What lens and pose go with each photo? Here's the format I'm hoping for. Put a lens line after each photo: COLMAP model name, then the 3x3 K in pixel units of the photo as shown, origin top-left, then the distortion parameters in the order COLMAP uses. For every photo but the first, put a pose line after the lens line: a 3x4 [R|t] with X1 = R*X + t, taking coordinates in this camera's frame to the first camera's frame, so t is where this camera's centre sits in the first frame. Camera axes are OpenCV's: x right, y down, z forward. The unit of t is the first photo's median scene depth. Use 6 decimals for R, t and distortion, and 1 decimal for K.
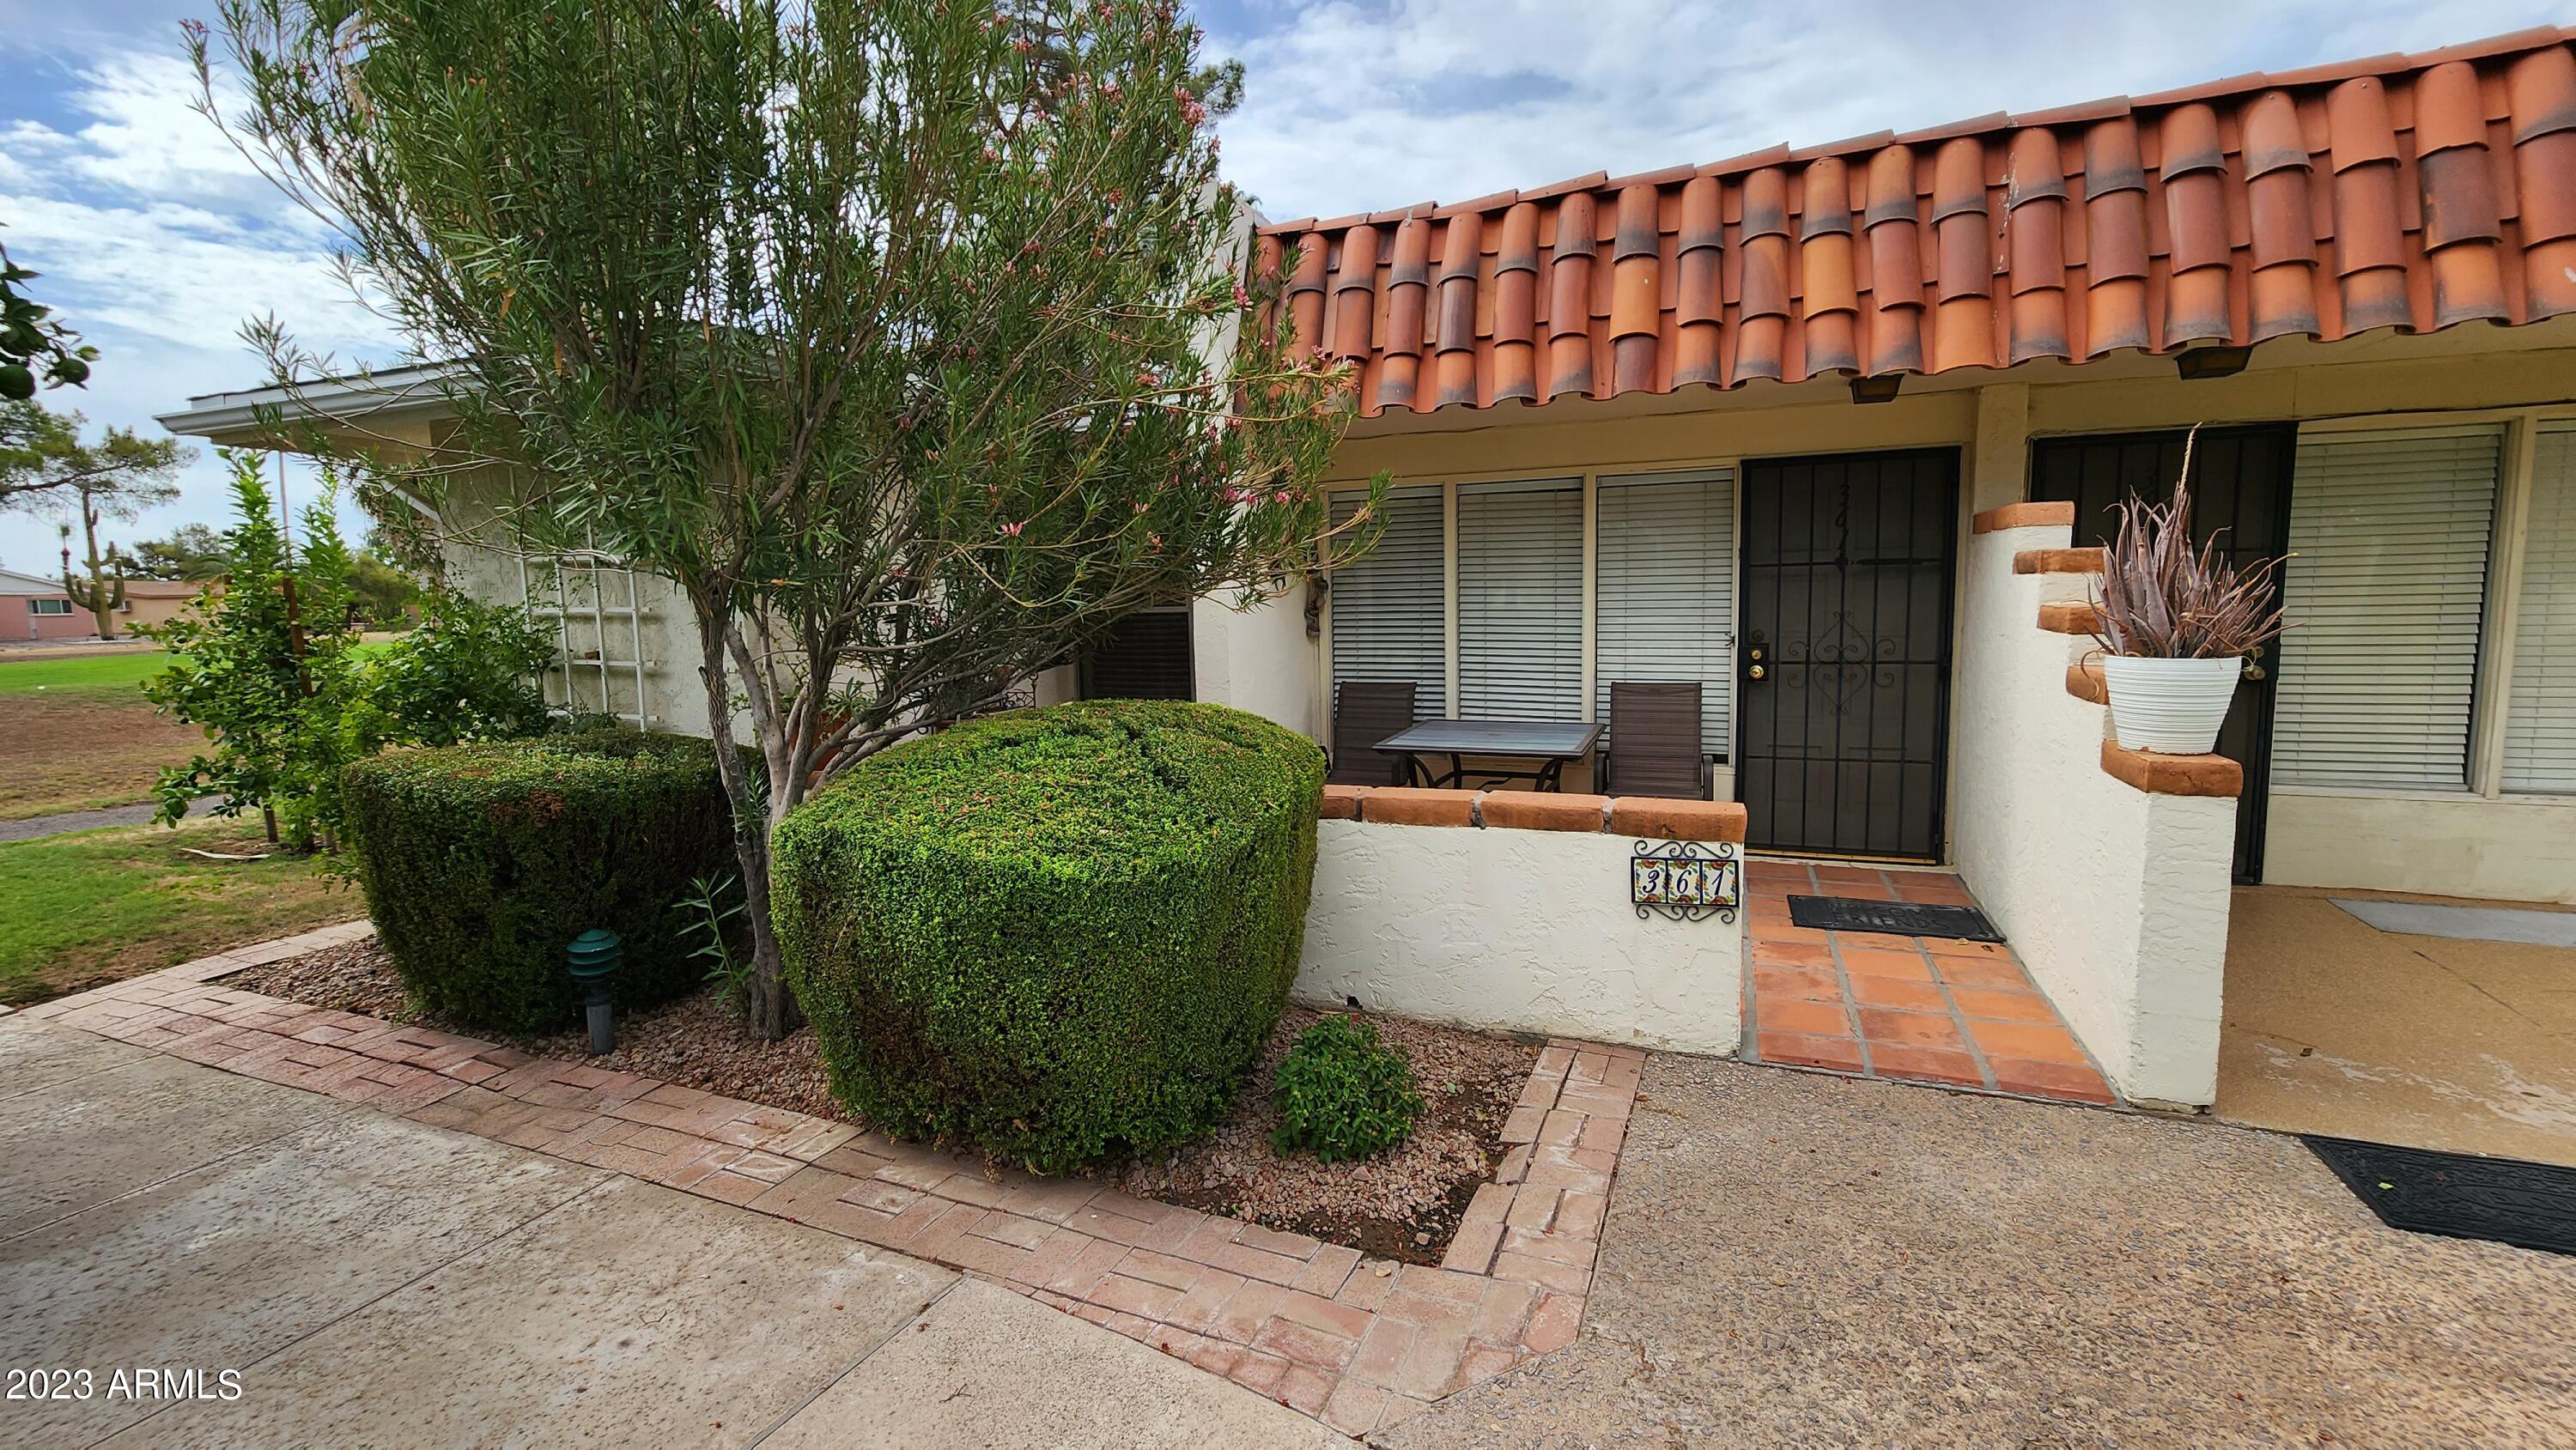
lens RADIAL K [[1069.0, 0, 1288.0], [0, 1069.0, 725.0], [0, 0, 1]] dist [-0.002578, 0.000854]
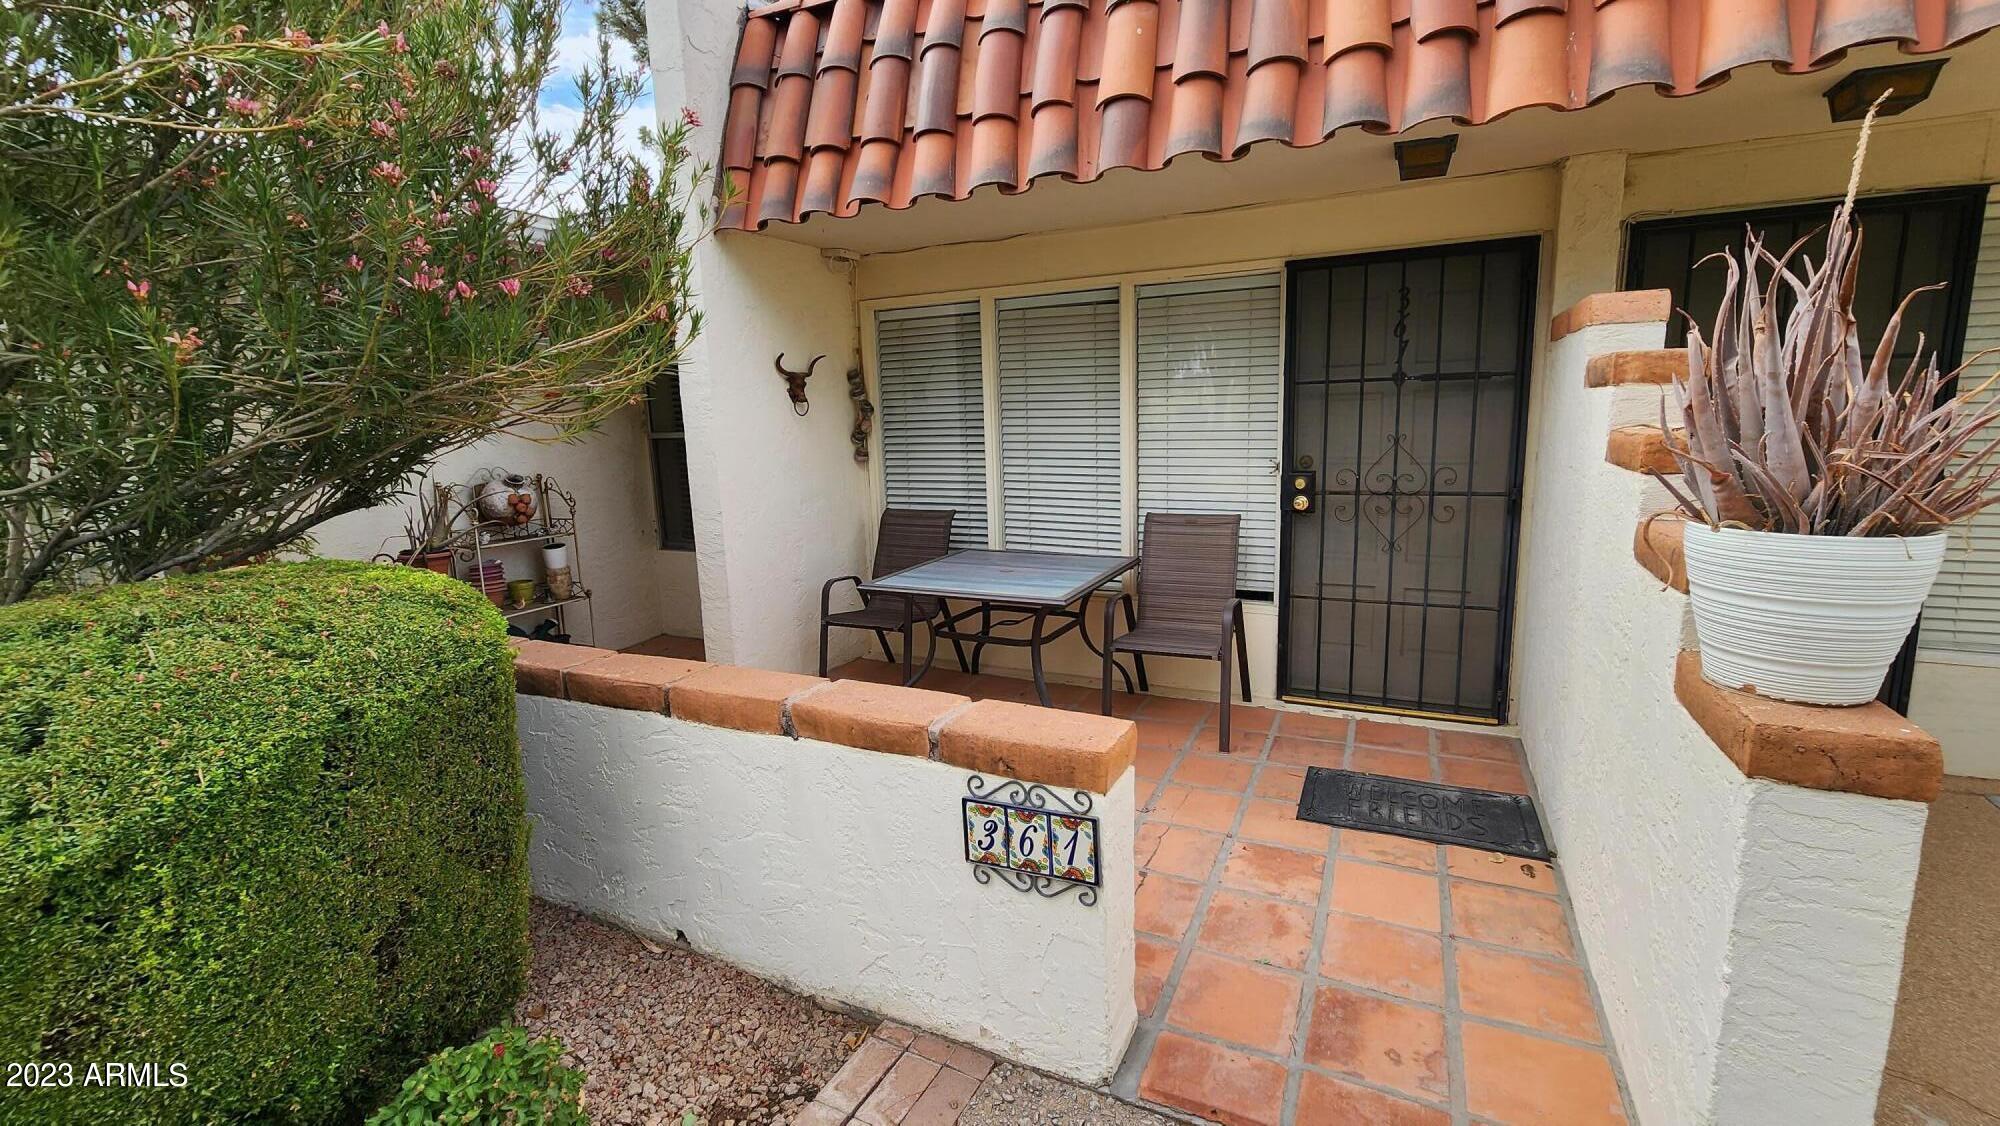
lens RADIAL K [[830.0, 0, 1000.0], [0, 830.0, 563.0], [0, 0, 1]] dist [-0.002578, 0.000854]
pose [[0.997835, 0.006849, -0.065411, 0.287846], [-0.003369, 0.998580, 0.053170, -0.044135], [0.065682, -0.052834, 0.996441, 0.357197]]
